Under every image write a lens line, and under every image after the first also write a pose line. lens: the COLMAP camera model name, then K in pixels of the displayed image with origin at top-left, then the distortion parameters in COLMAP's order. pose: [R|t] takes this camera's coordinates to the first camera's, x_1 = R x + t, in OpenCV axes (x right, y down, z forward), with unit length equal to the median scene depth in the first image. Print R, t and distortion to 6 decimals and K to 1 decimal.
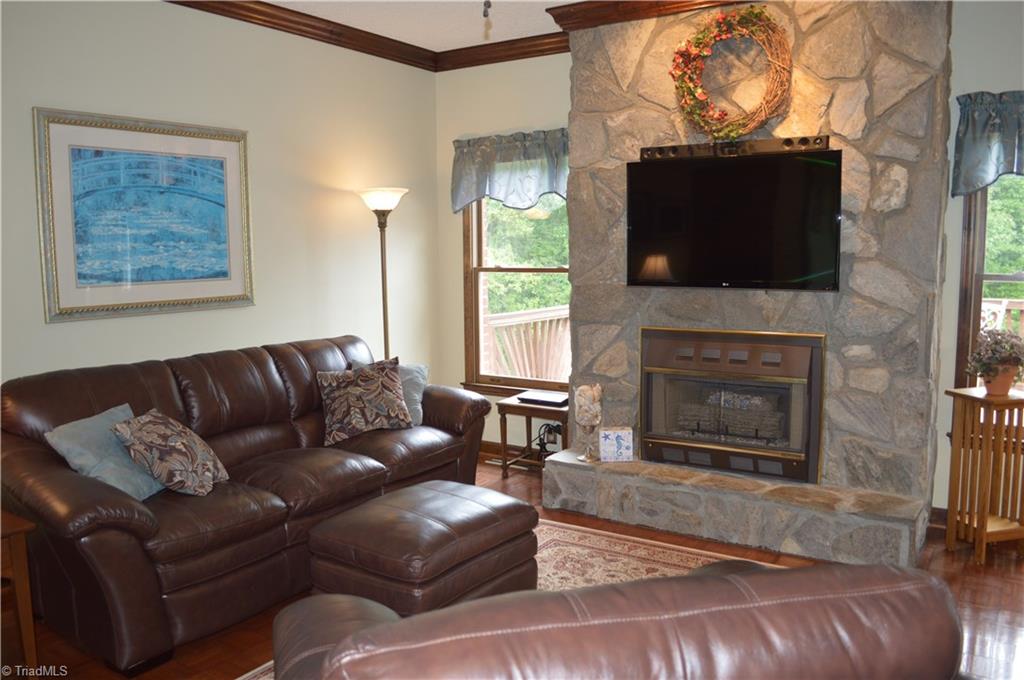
lens RADIAL K [[821.4, 0, 517.6], [0, 821.4, 341.5], [0, 0, 1]] dist [-0.085554, 0.020169]
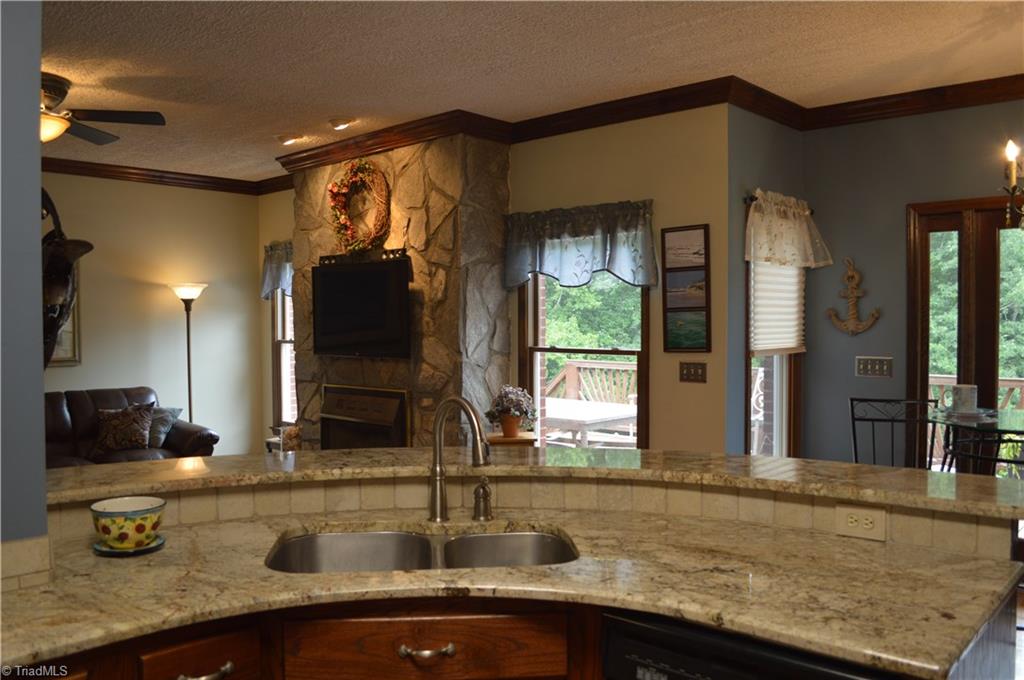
lens RADIAL K [[821.4, 0, 519.8], [0, 821.4, 341.6], [0, 0, 1]] dist [-0.085554, 0.020169]
pose [[0.987476, 0.007201, -0.157604, 0.764836], [-0.020571, 0.996307, -0.083367, 0.020439], [0.156422, 0.085565, 0.983977, -0.339471]]
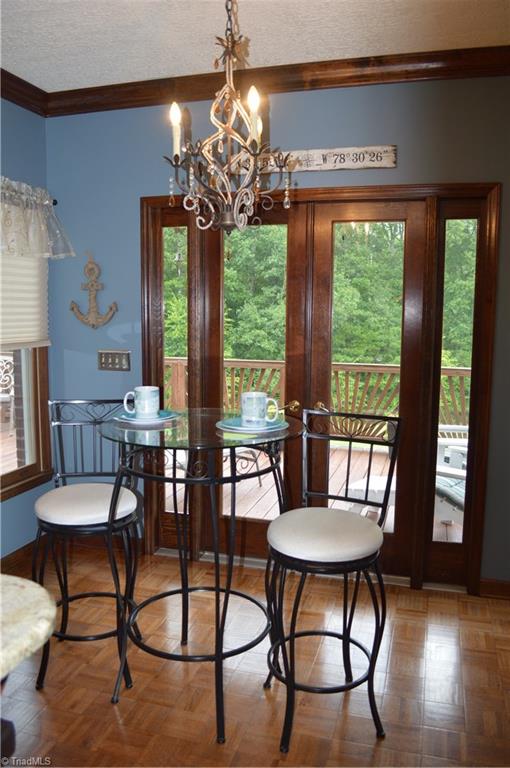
lens RADIAL K [[616.0, 0, 249.5], [0, 616.0, 383.4], [0, 0, 1]] dist [-0.085554, 0.020169]
pose [[0.959320, -0.019178, 0.281670, 1.031059], [0.018186, 0.999816, 0.006137, -0.019970], [-0.281736, -0.000765, 0.959492, -0.013520]]
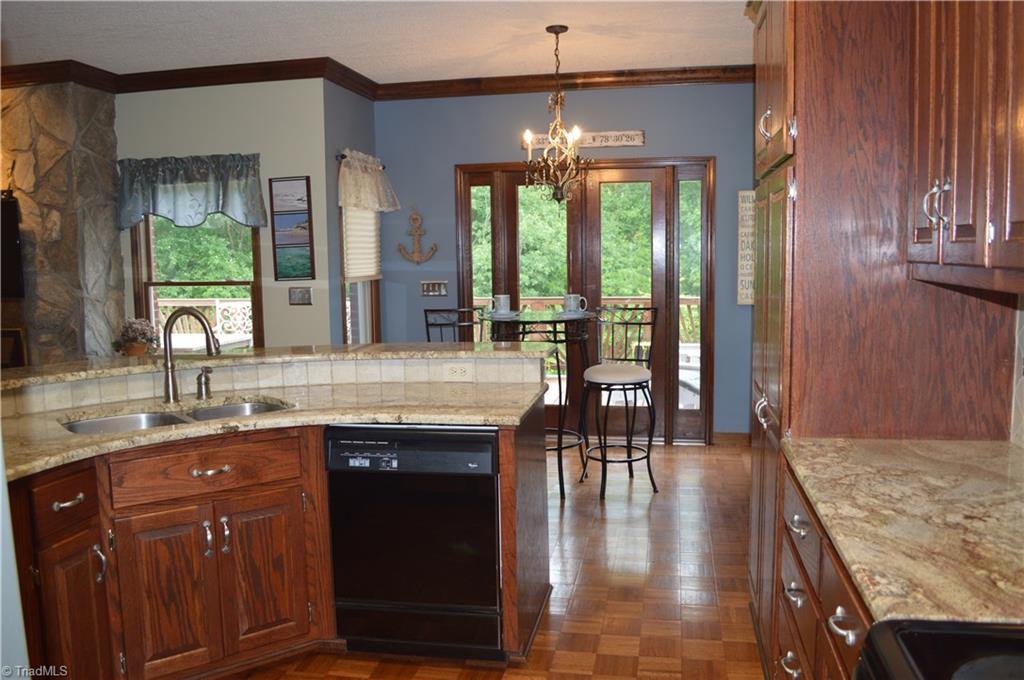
lens RADIAL K [[821.4, 0, 516.5], [0, 821.4, 342.6], [0, 0, 1]] dist [-0.085554, 0.020169]
pose [[0.923212, -0.048545, 0.381212, 0.628230], [0.052267, 0.998633, 0.000589, 0.060077], [-0.380720, 0.019381, 0.924487, -0.611966]]
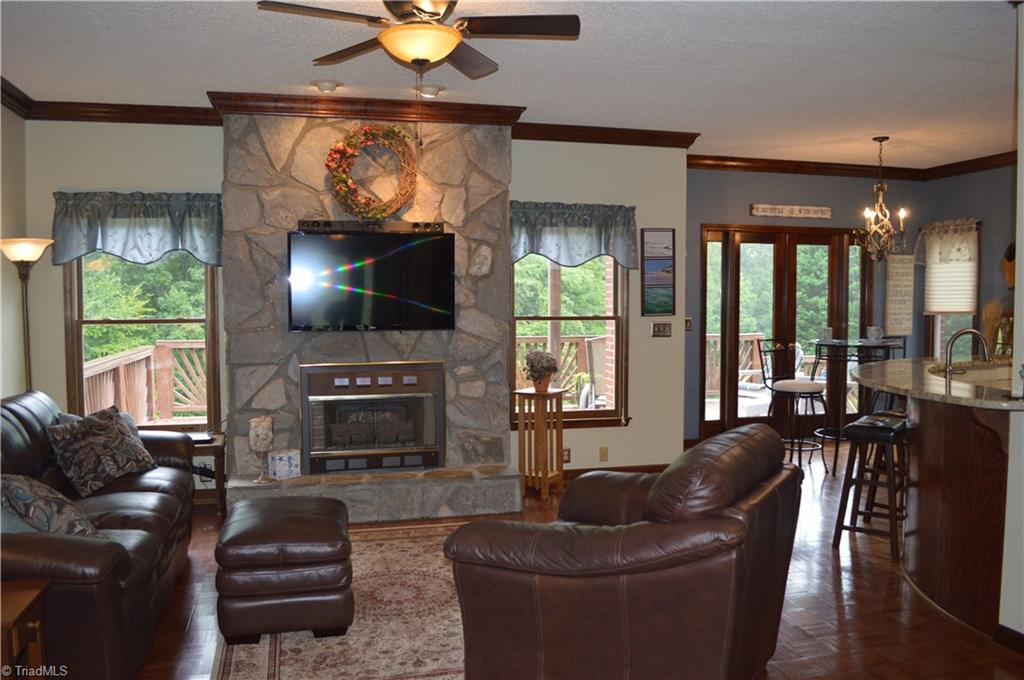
lens RADIAL K [[821.4, 0, 518.8], [0, 821.4, 340.3], [0, 0, 1]] dist [-0.085554, 0.020169]
pose [[0.665078, -0.032581, 0.746063, -0.594710], [0.081230, 0.996276, -0.028904, 0.008203], [-0.742343, 0.079826, 0.665248, -0.059967]]
